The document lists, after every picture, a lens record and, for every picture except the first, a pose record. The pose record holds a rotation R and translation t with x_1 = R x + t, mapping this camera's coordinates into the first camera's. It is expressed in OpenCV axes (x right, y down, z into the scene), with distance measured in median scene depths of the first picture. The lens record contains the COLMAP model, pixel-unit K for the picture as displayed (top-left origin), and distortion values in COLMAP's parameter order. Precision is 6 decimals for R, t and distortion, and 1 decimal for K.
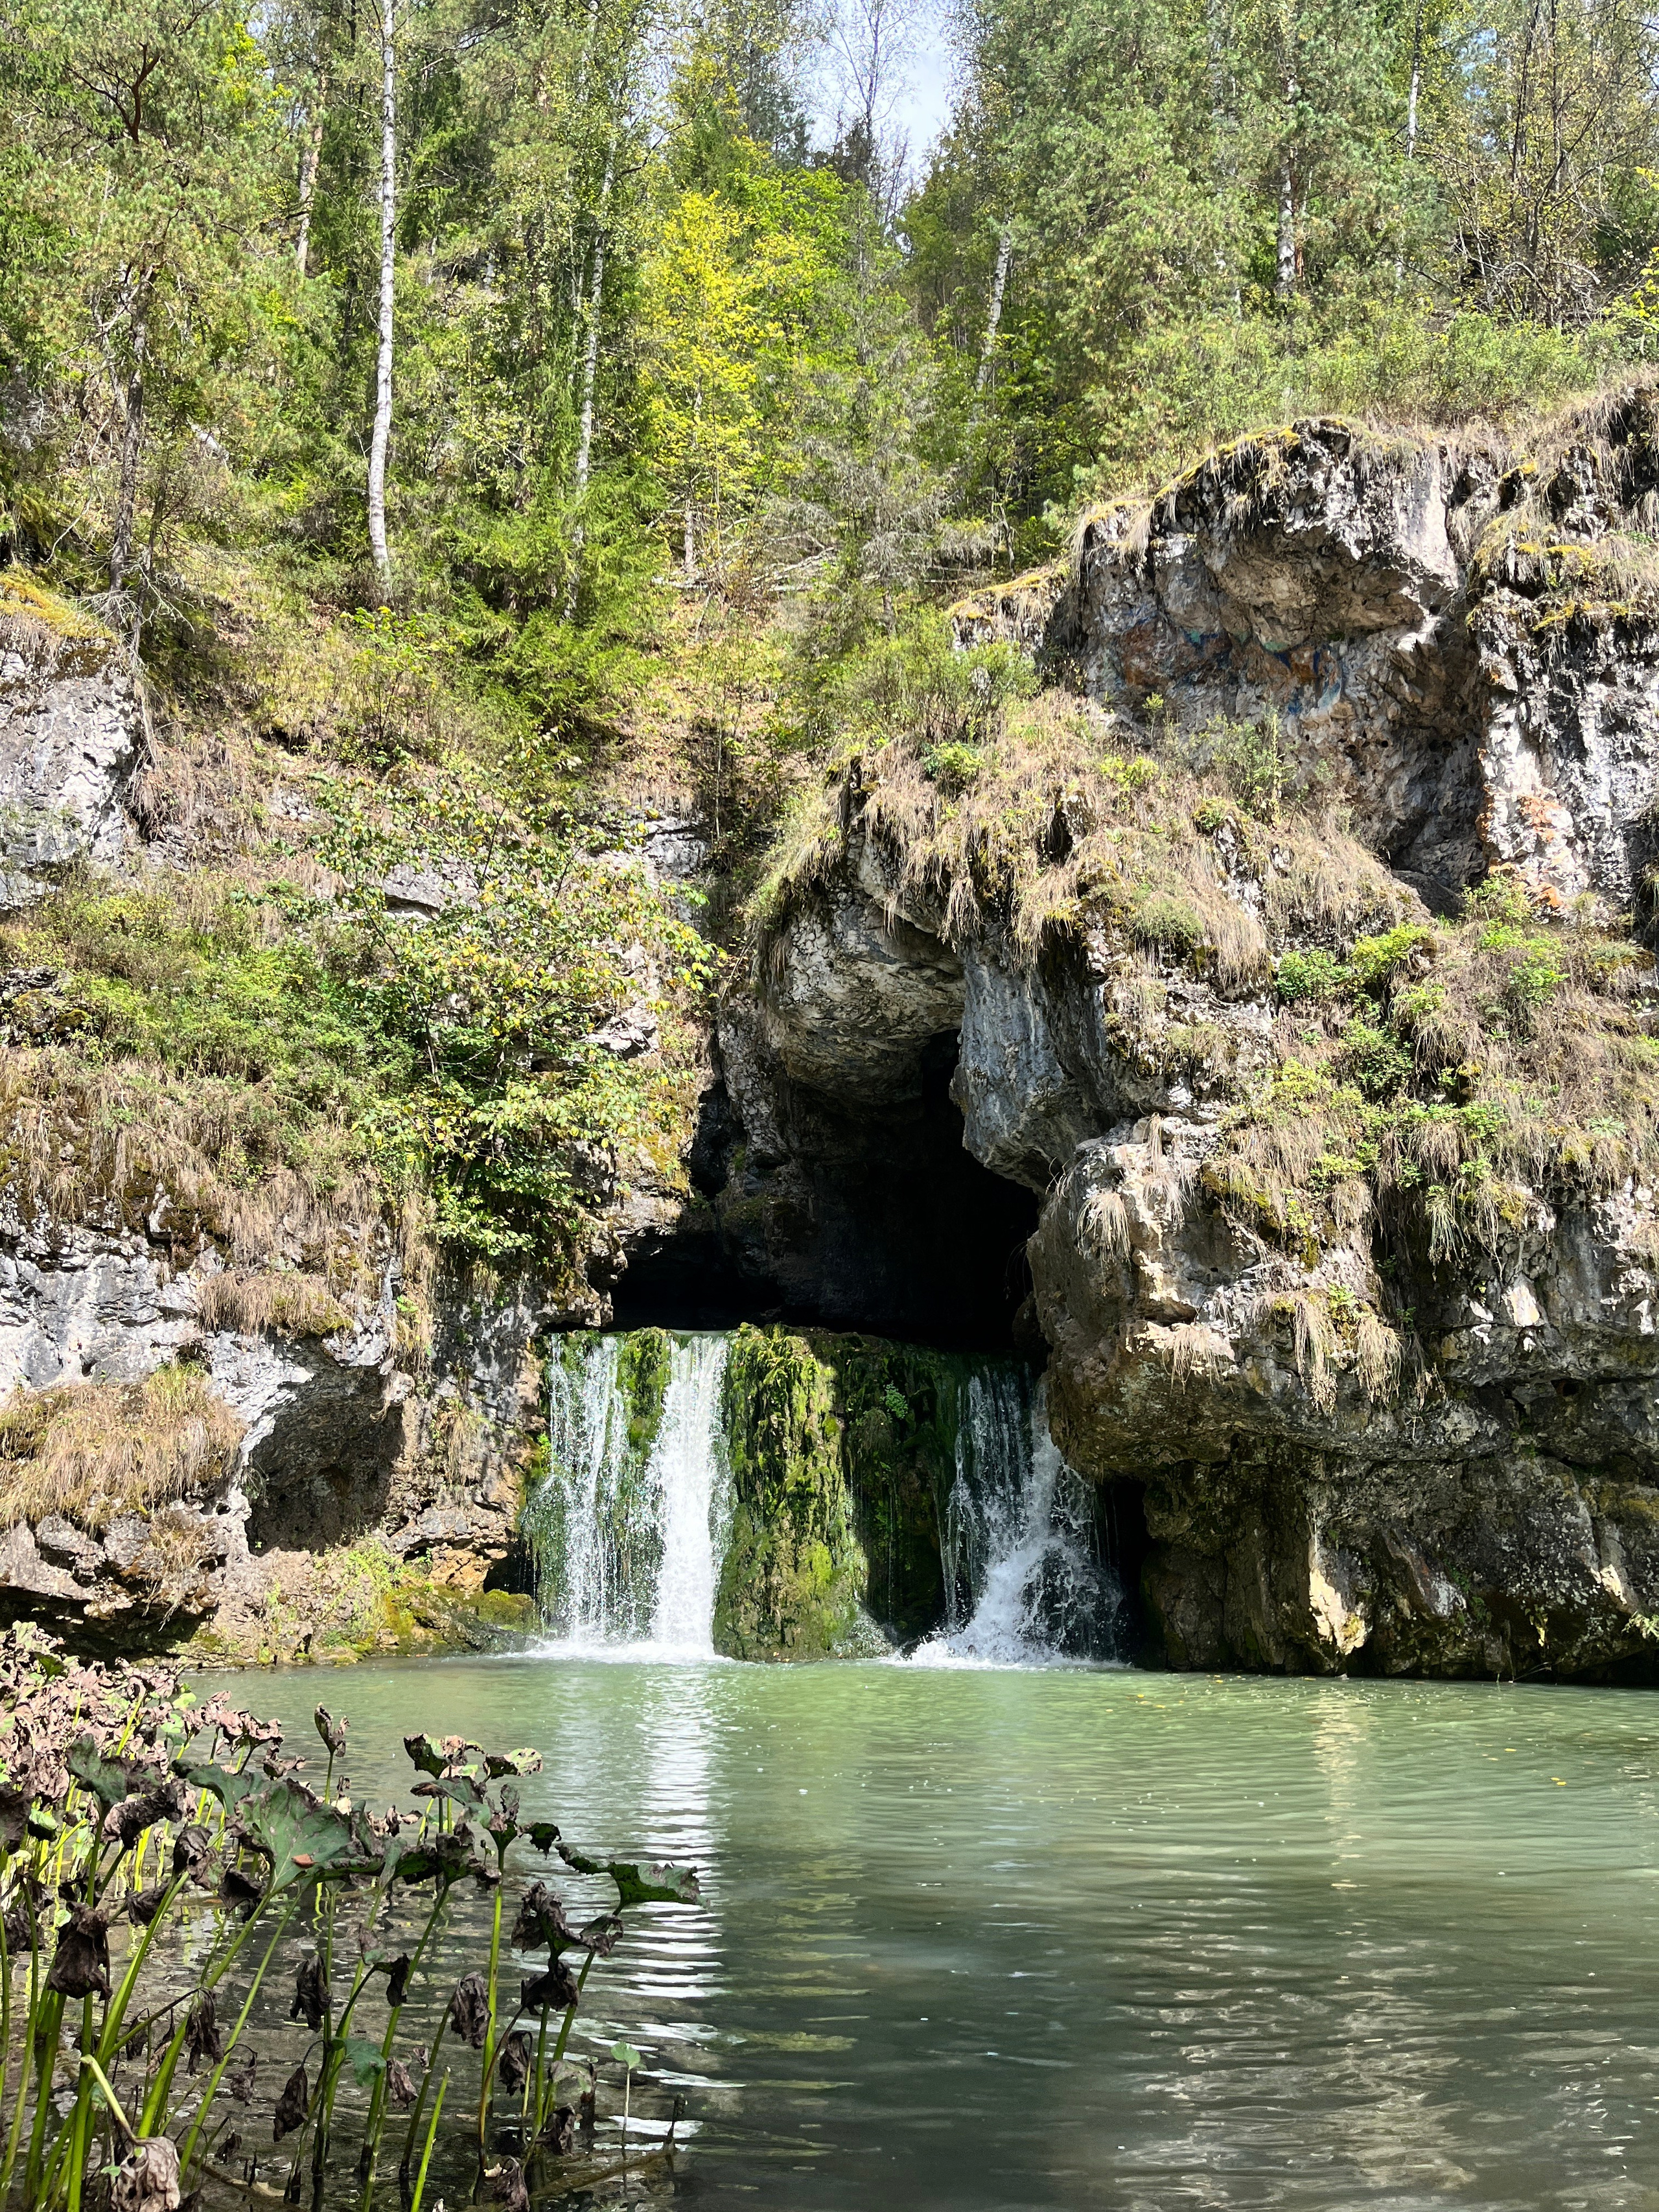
lens RADIAL K [[1686.7, 0, 827.9], [0, 1686.7, 1112.6], [0, 0, 1]] dist [0.071285, -0.066400]
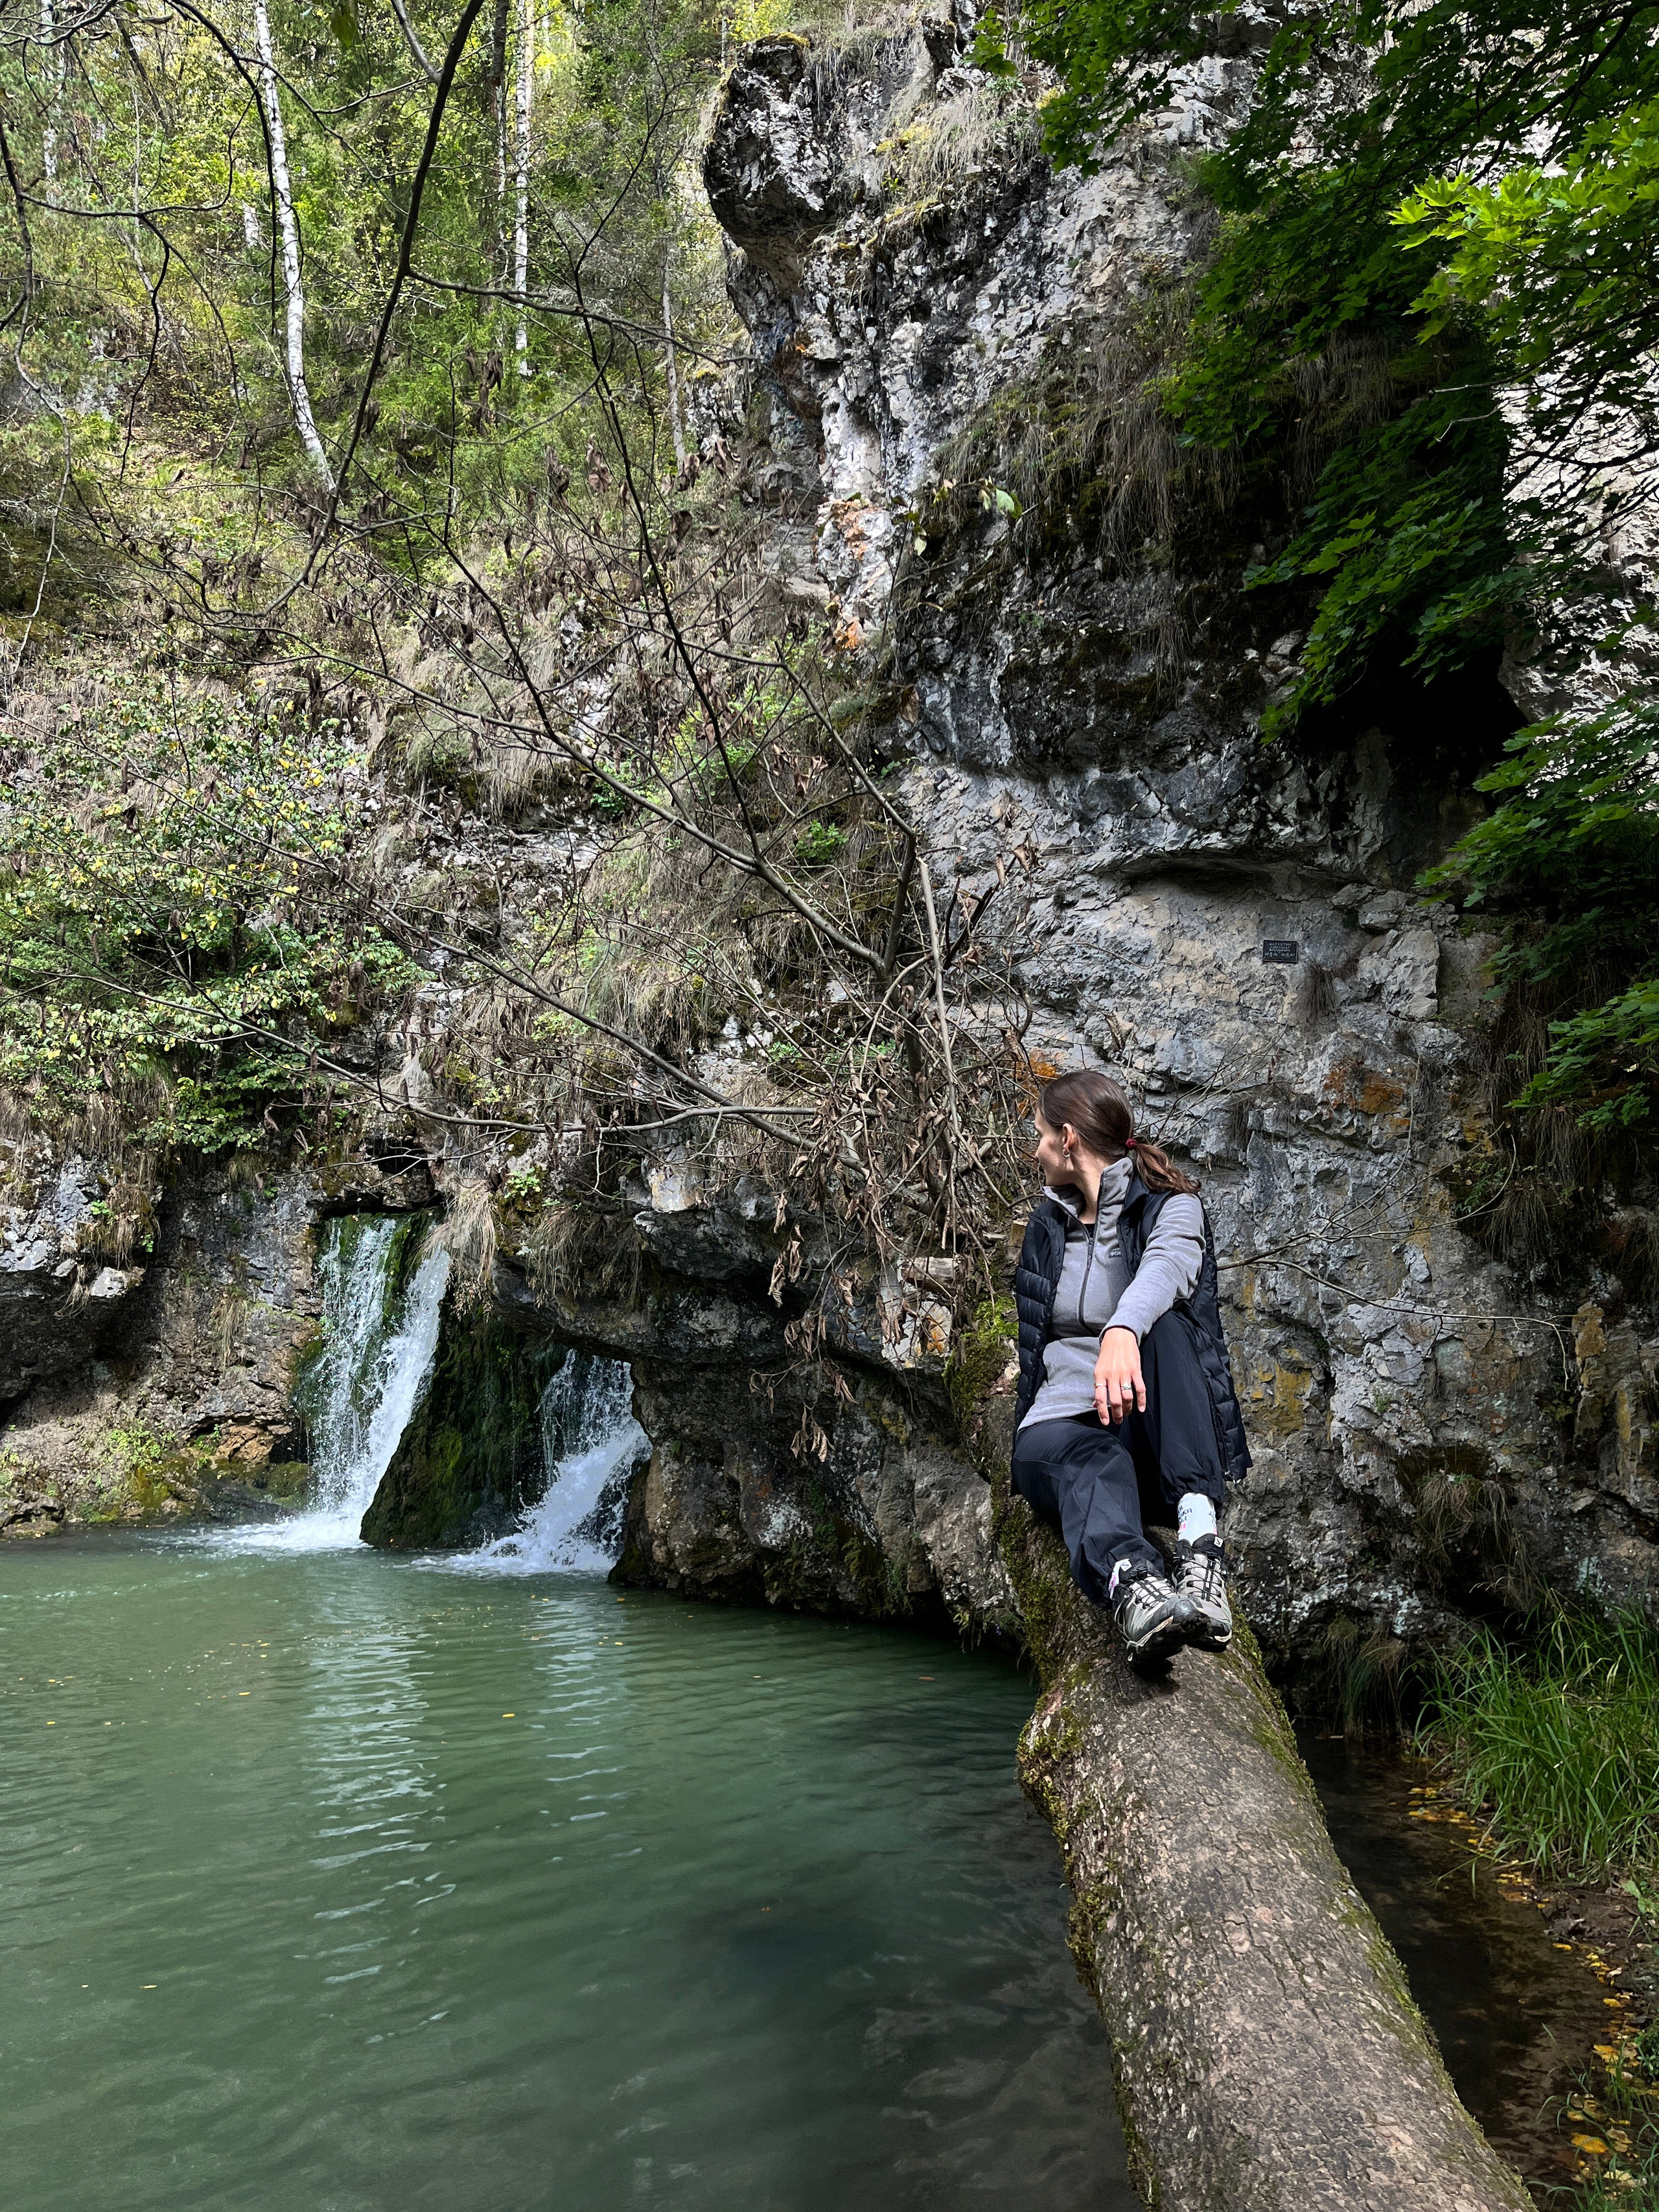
lens RADIAL K [[1679.0, 0, 817.4], [0, 1679.0, 1123.7], [0, 0, 1]] dist [0.076482, -0.086619]
pose [[0.895486, -0.064750, -0.440355, 0.694499], [0.118149, 0.988449, 0.094920, 0.014380], [0.429122, -0.137027, 0.892792, 0.277178]]
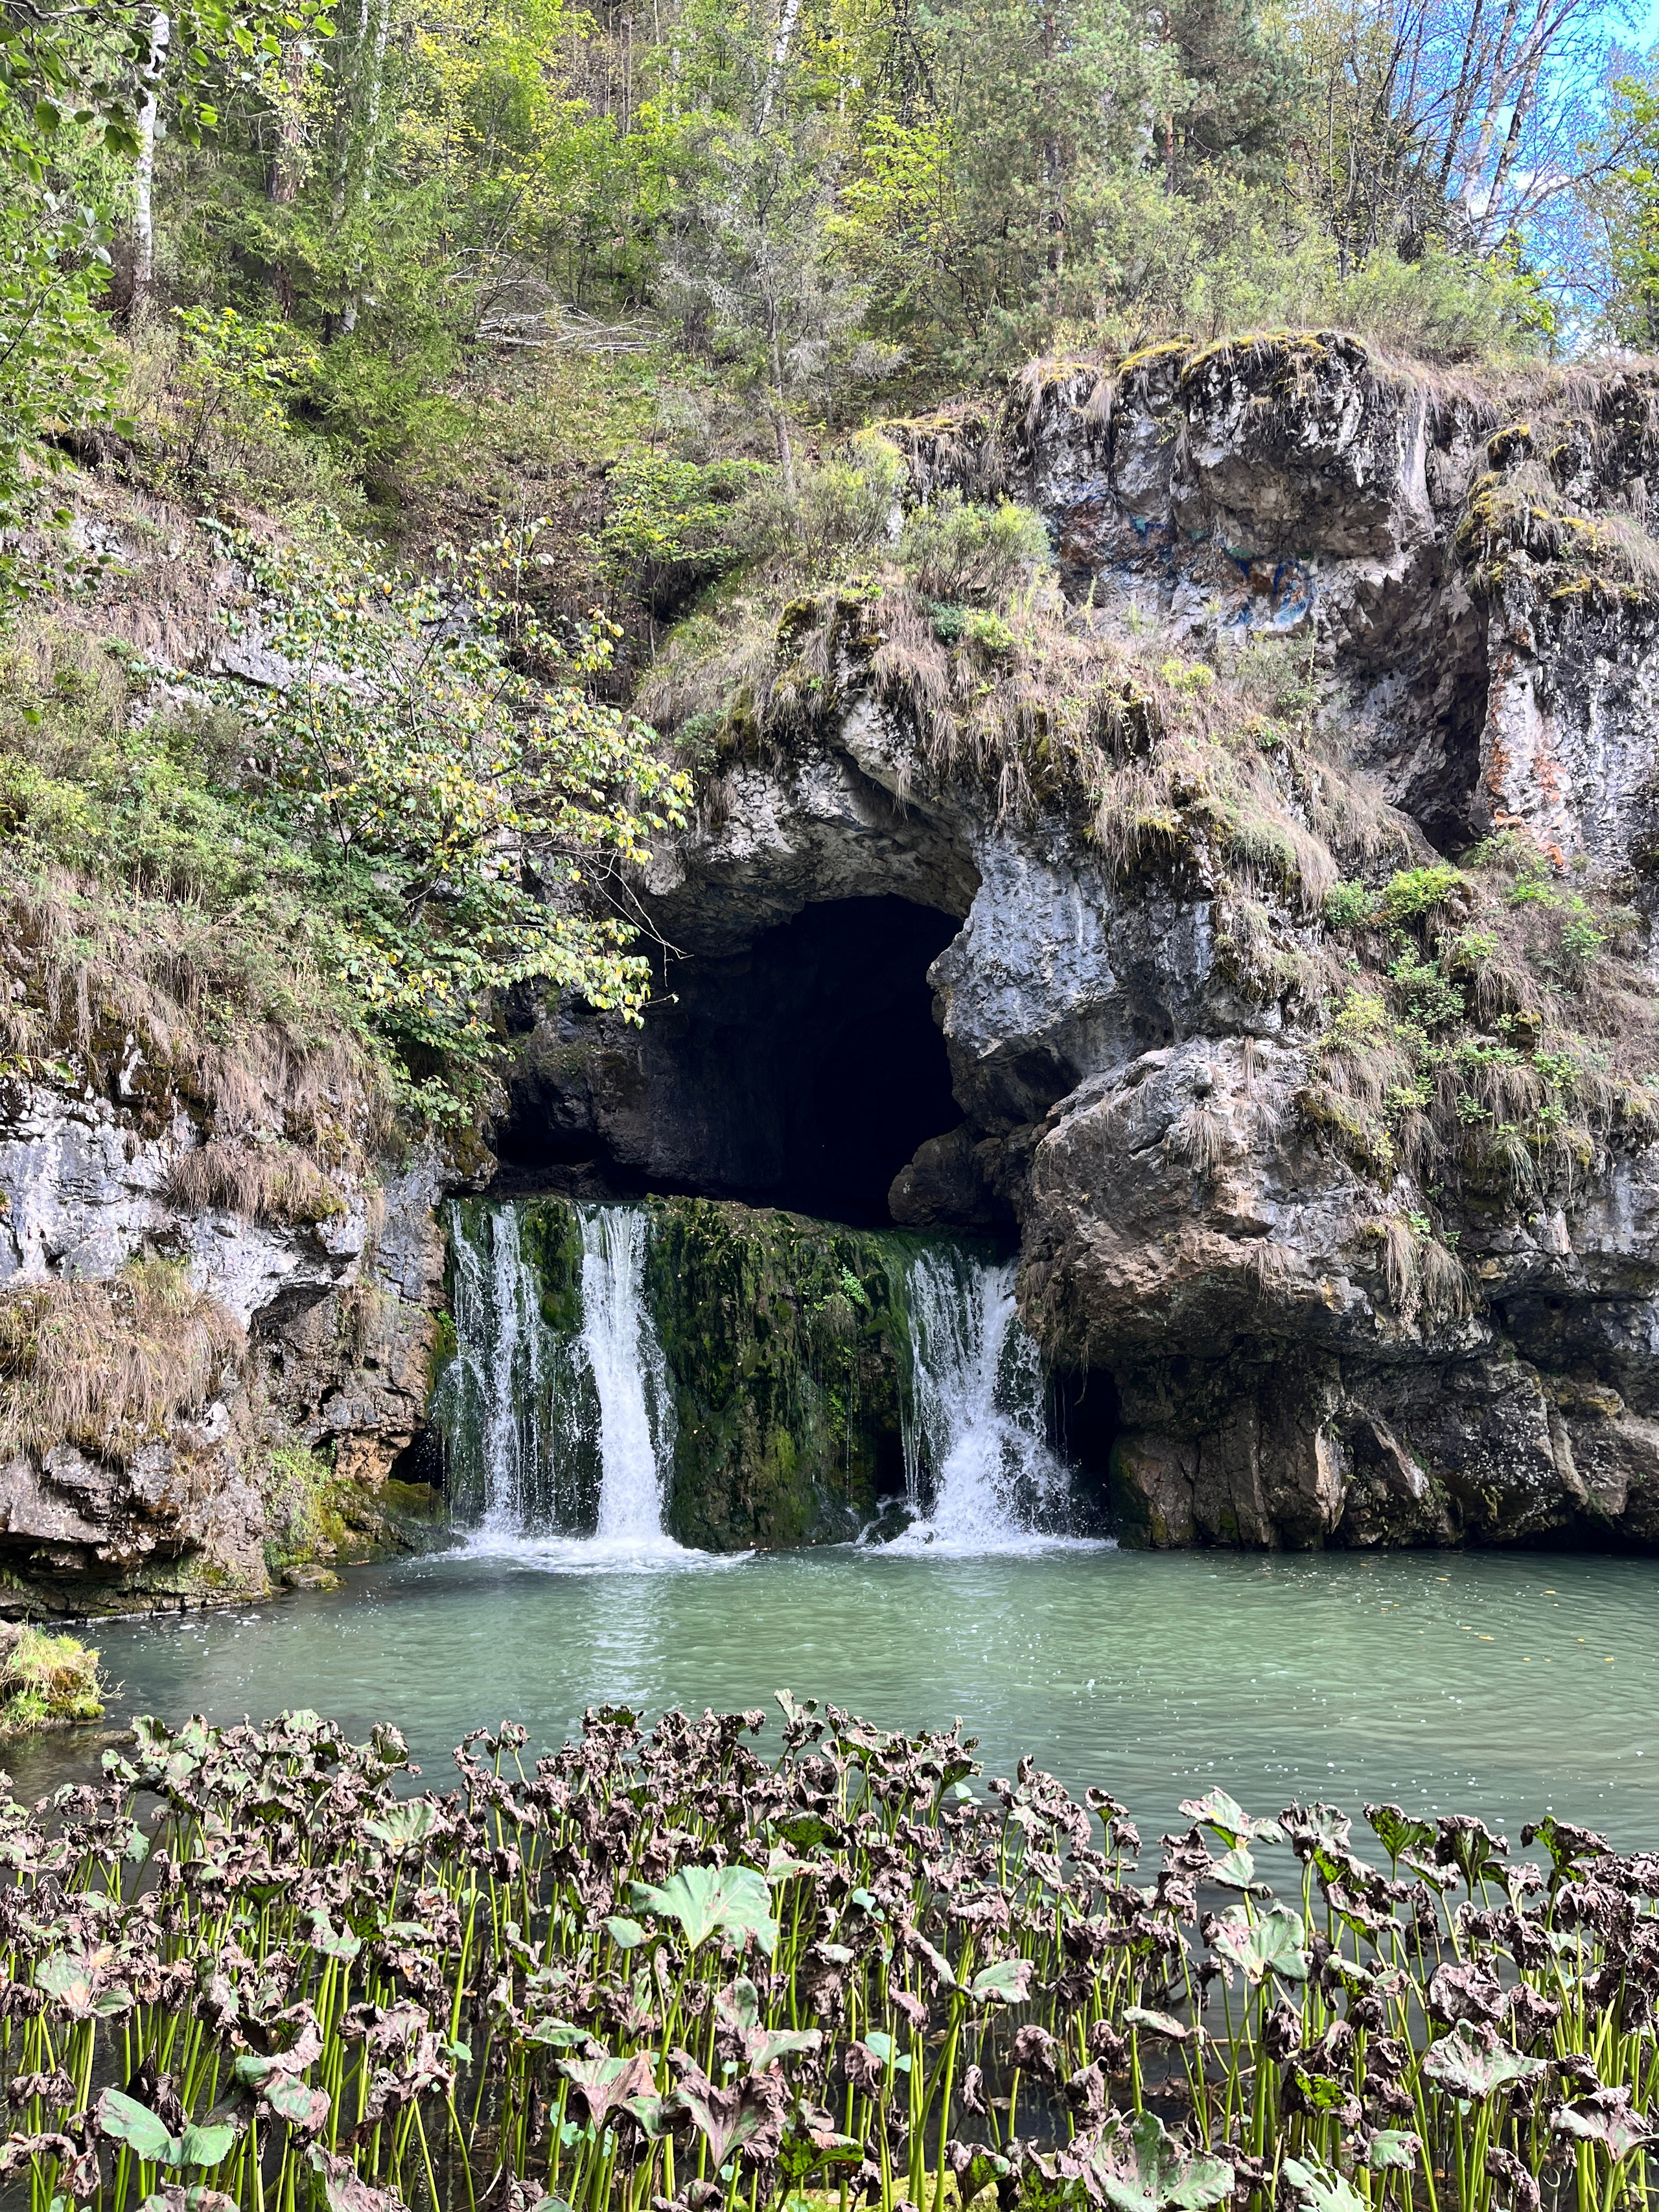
lens RADIAL K [[1682.7, 0, 839.2], [0, 1682.7, 1117.0], [0, 0, 1]] dist [0.051217, -0.006603]
pose [[0.932200, 0.040970, 0.359618, -0.371366], [-0.086152, 0.990133, 0.110521, -0.038992], [-0.351542, -0.134009, 0.926531, 0.123248]]
